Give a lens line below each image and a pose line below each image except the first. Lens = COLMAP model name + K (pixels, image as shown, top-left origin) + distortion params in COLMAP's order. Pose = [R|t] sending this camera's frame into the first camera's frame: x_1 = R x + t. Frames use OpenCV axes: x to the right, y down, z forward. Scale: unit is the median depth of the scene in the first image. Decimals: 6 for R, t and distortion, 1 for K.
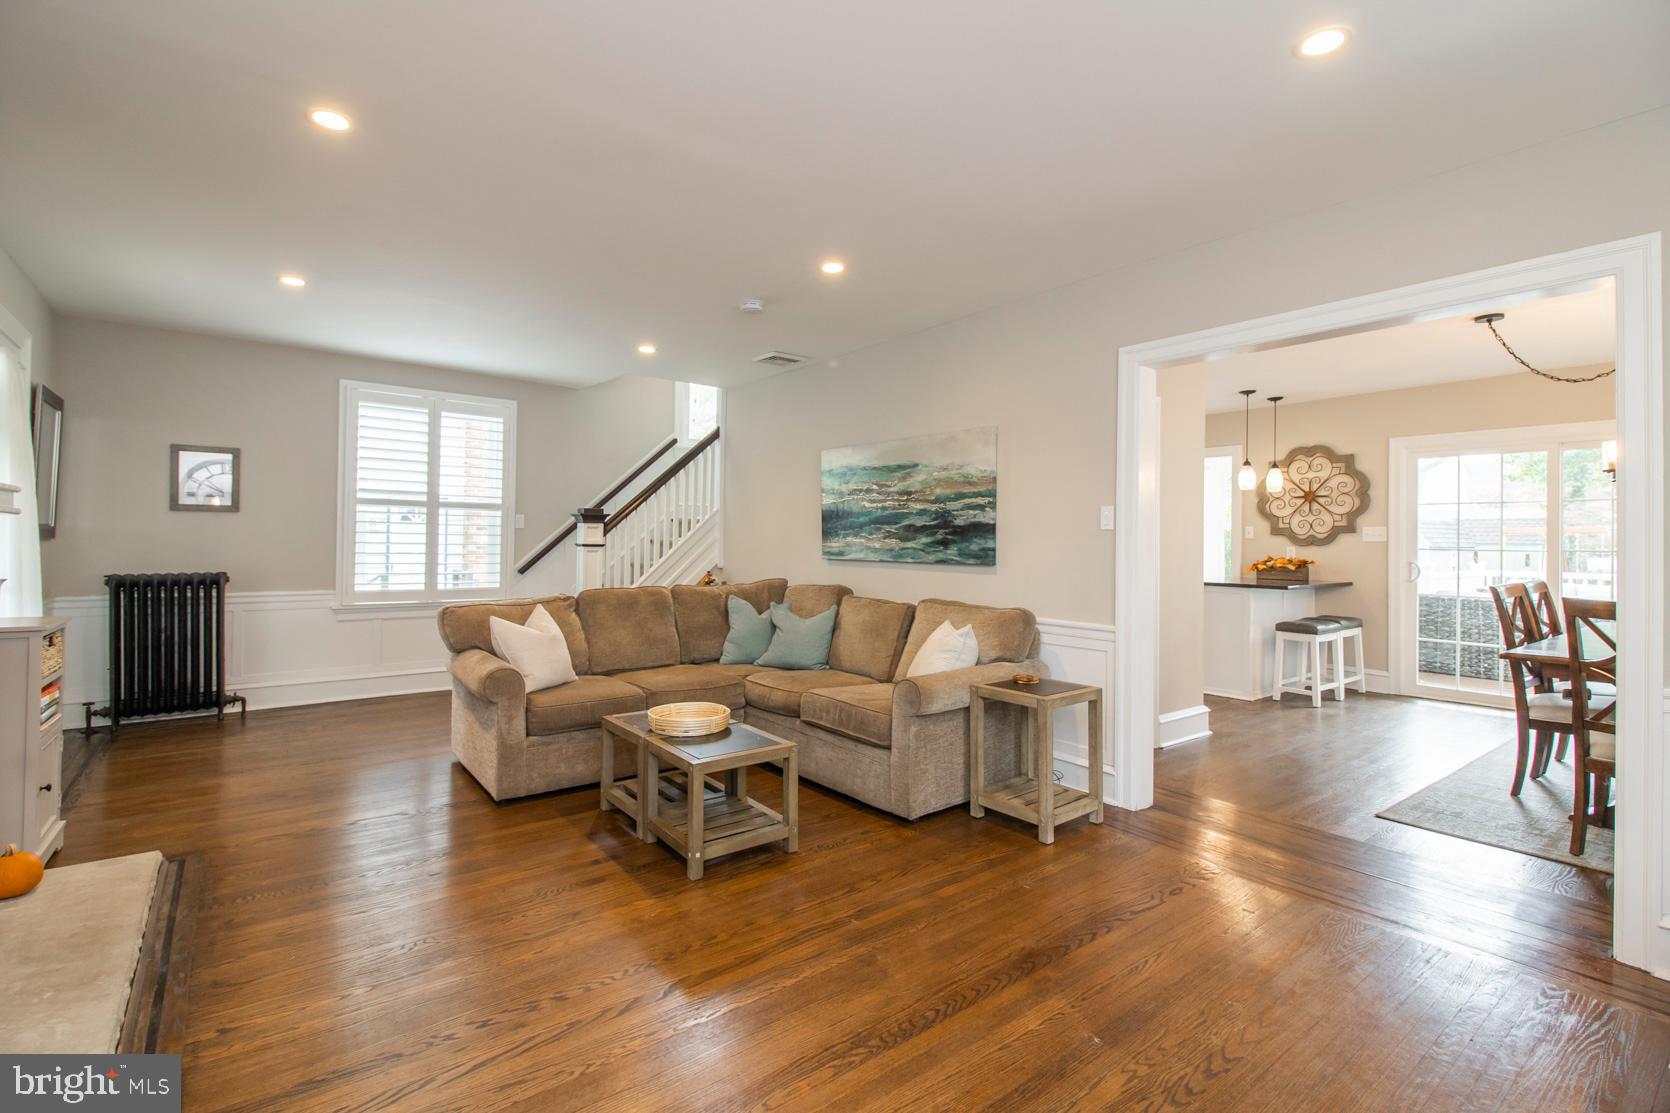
lens RADIAL K [[756.8, 0, 832.1], [0, 756.8, 537.6], [0, 0, 1]] dist [0.024675, -0.013029]
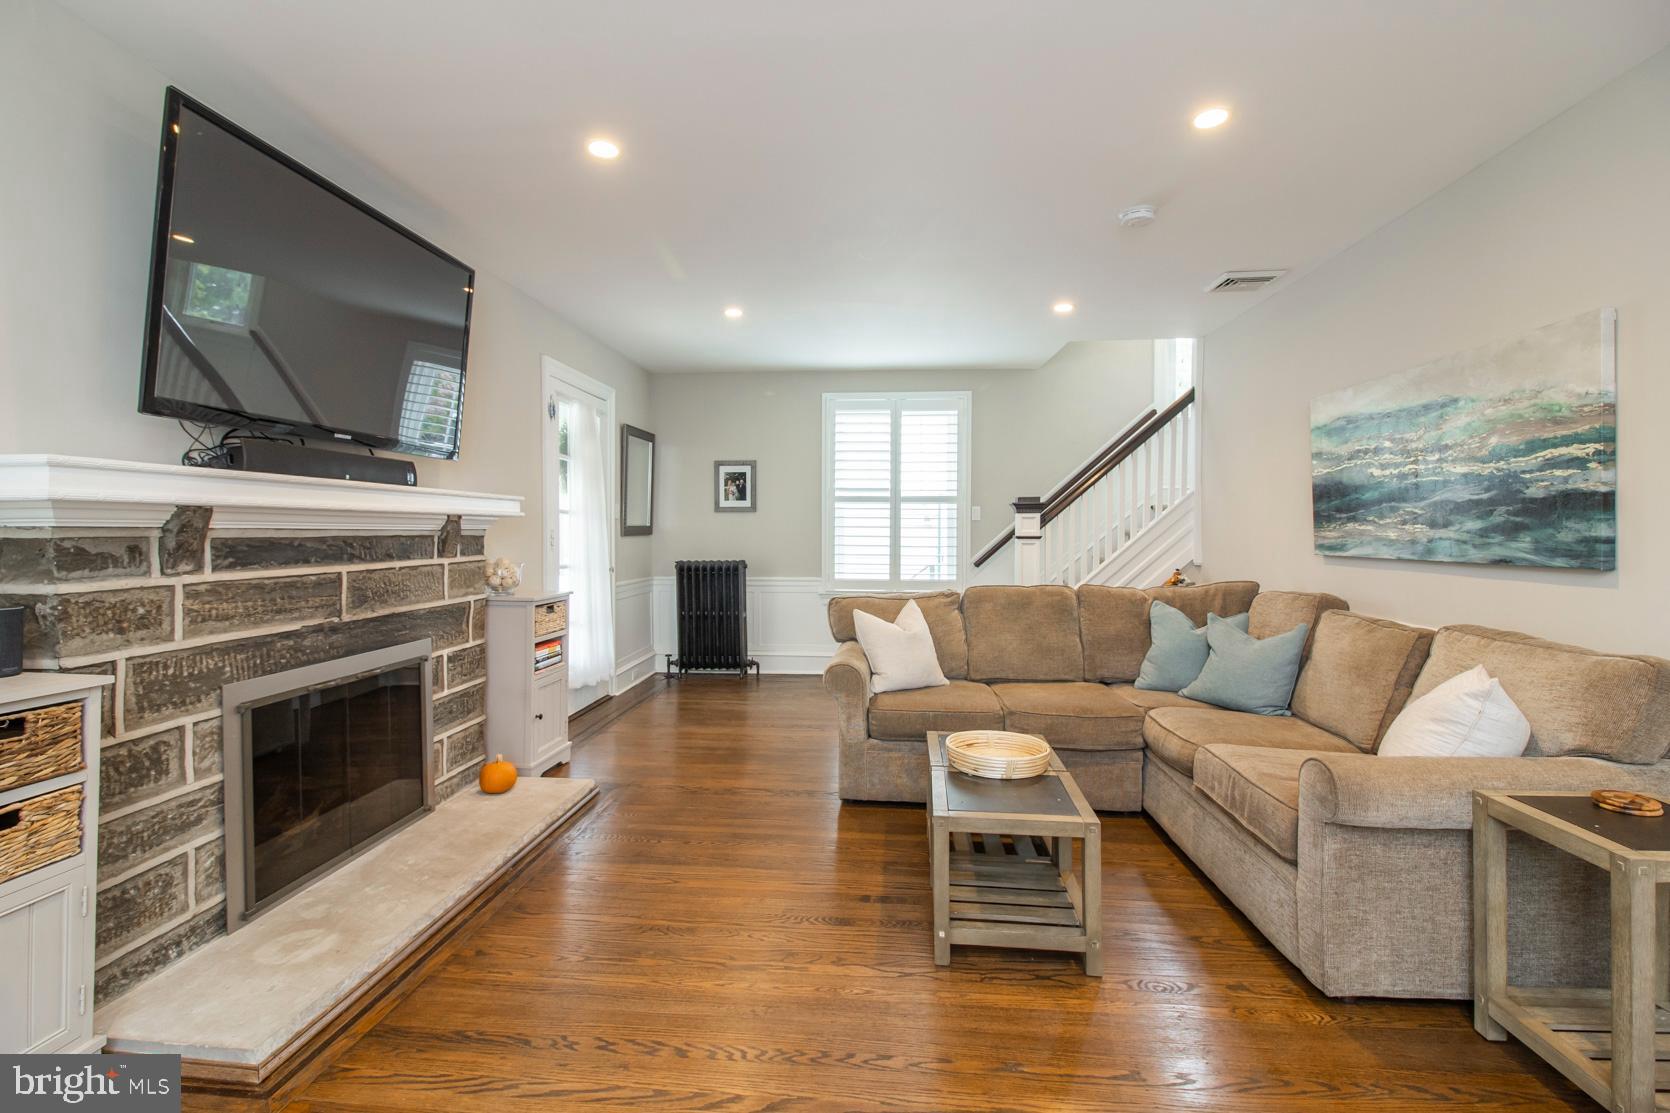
lens RADIAL K [[756.8, 0, 826.9], [0, 756.8, 538.5], [0, 0, 1]] dist [0.024675, -0.013029]
pose [[0.728855, -0.004785, -0.684652, 0.165829], [0.012213, 0.999907, 0.006014, 0.003968], [0.684560, -0.012744, 0.728845, 0.216101]]
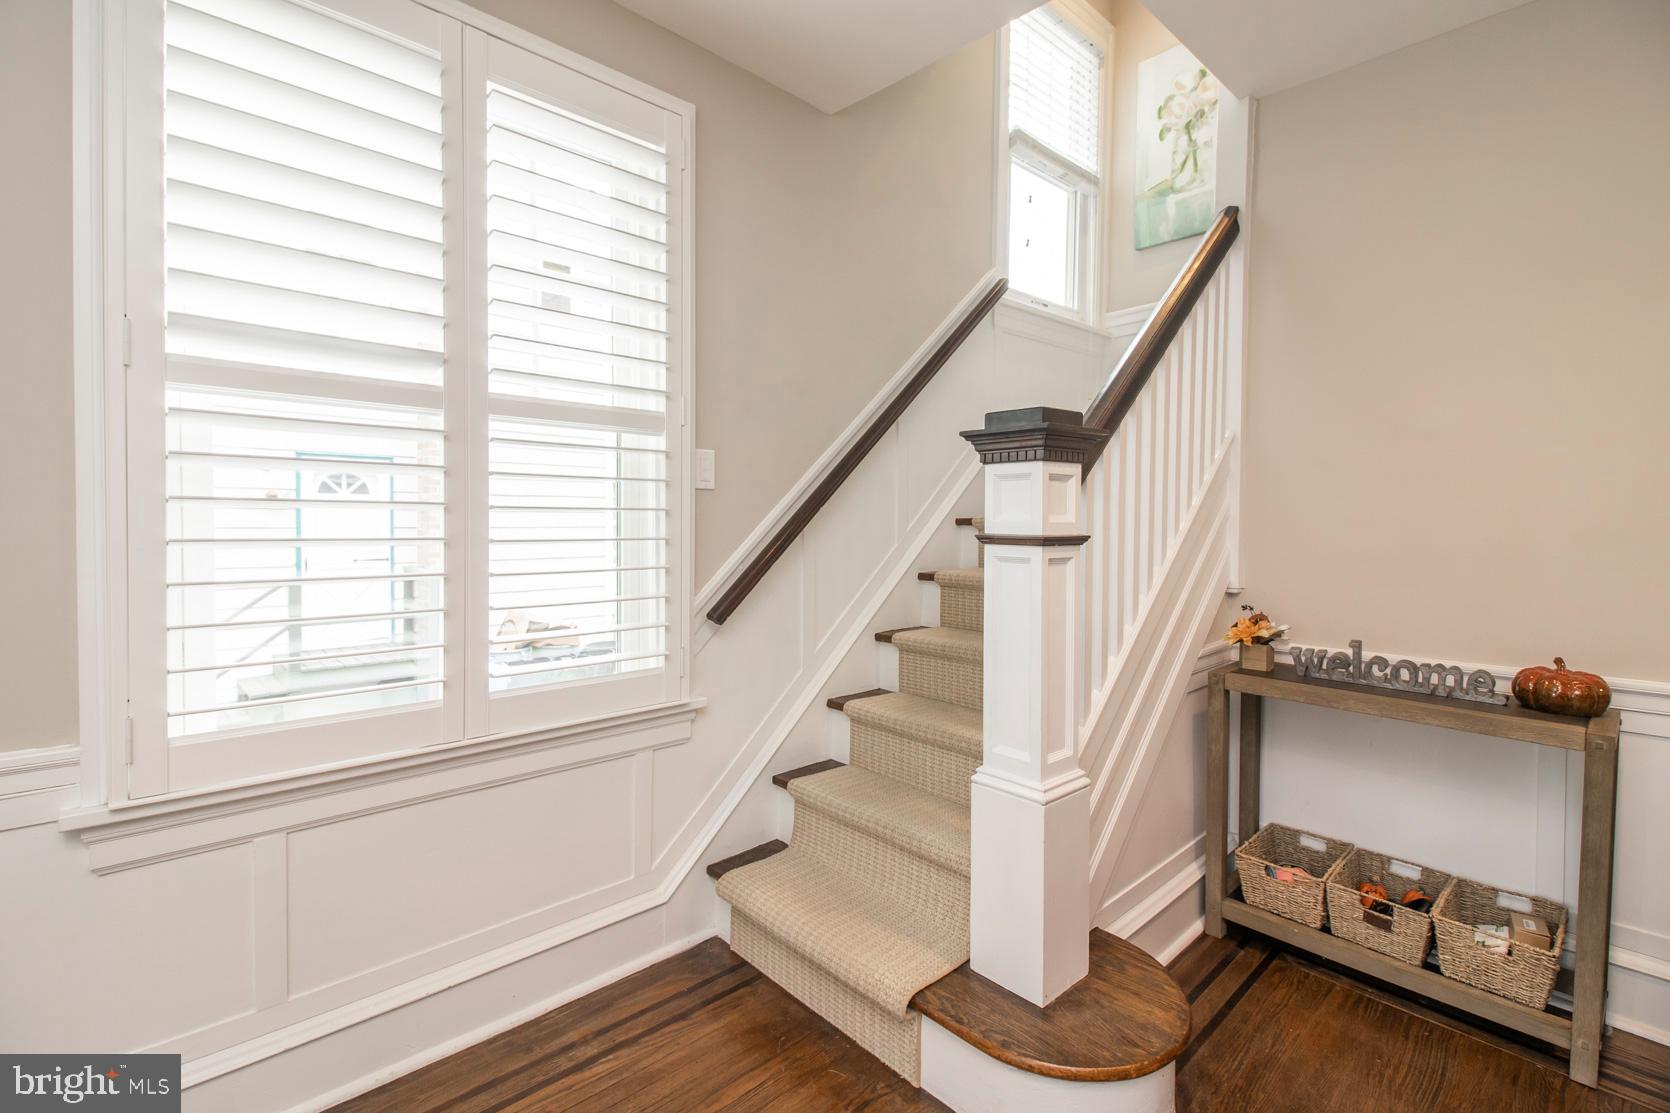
lens RADIAL K [[756.8, 0, 825.3], [0, 756.8, 538.1], [0, 0, 1]] dist [0.024675, -0.013029]
pose [[0.996674, -0.009588, 0.080926, -0.539192], [0.006748, 0.999354, 0.035306, -0.001961], [-0.081213, -0.034642, 0.996095, 0.916311]]
